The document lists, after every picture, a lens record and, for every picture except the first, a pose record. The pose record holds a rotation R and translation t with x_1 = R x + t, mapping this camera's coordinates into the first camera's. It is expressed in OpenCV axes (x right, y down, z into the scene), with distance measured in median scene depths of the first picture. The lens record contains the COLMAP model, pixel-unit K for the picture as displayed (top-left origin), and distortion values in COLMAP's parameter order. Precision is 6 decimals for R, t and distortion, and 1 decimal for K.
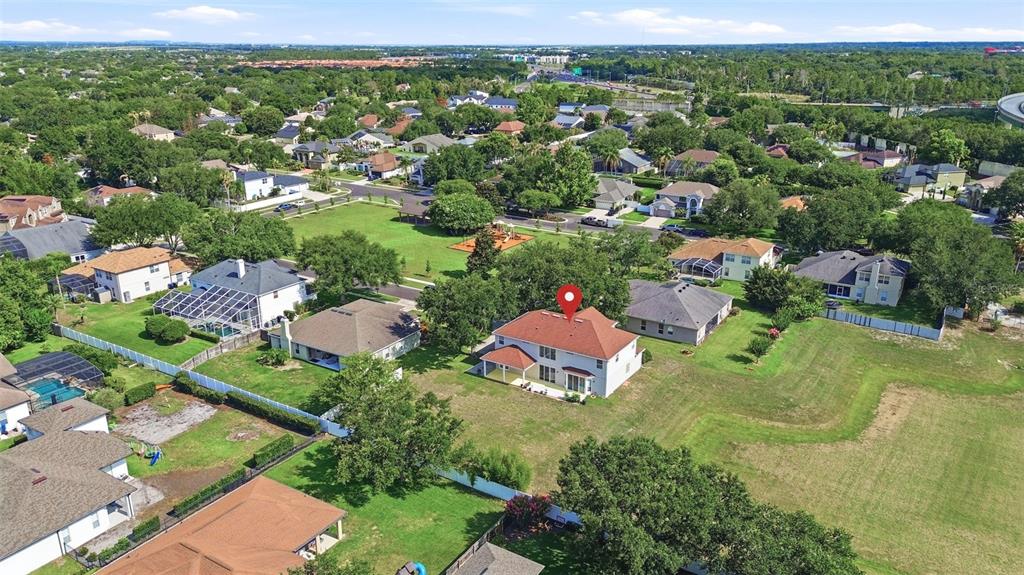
lens RADIAL K [[736.0, 0, 512.0], [0, 736.0, 287.5], [0, 0, 1]] dist [0.101794, -0.110389]
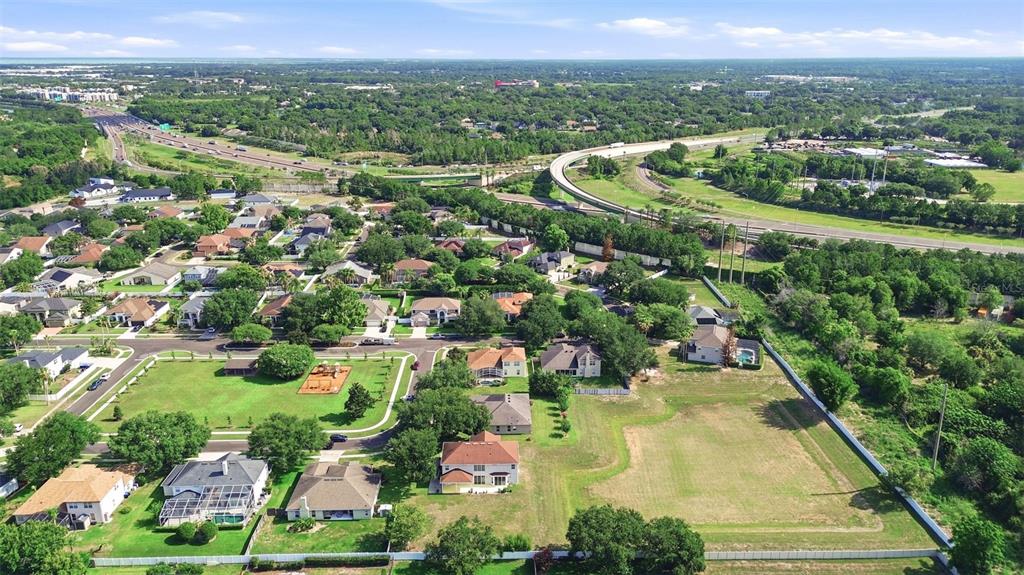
lens RADIAL K [[736.0, 0, 512.0], [0, 736.0, 287.5], [0, 0, 1]] dist [0.101794, -0.110389]
pose [[0.832355, -0.168053, 0.528152, -0.577437], [0.172634, 0.984129, 0.041073, -0.302312], [-0.526672, 0.056989, 0.848156, -0.408856]]
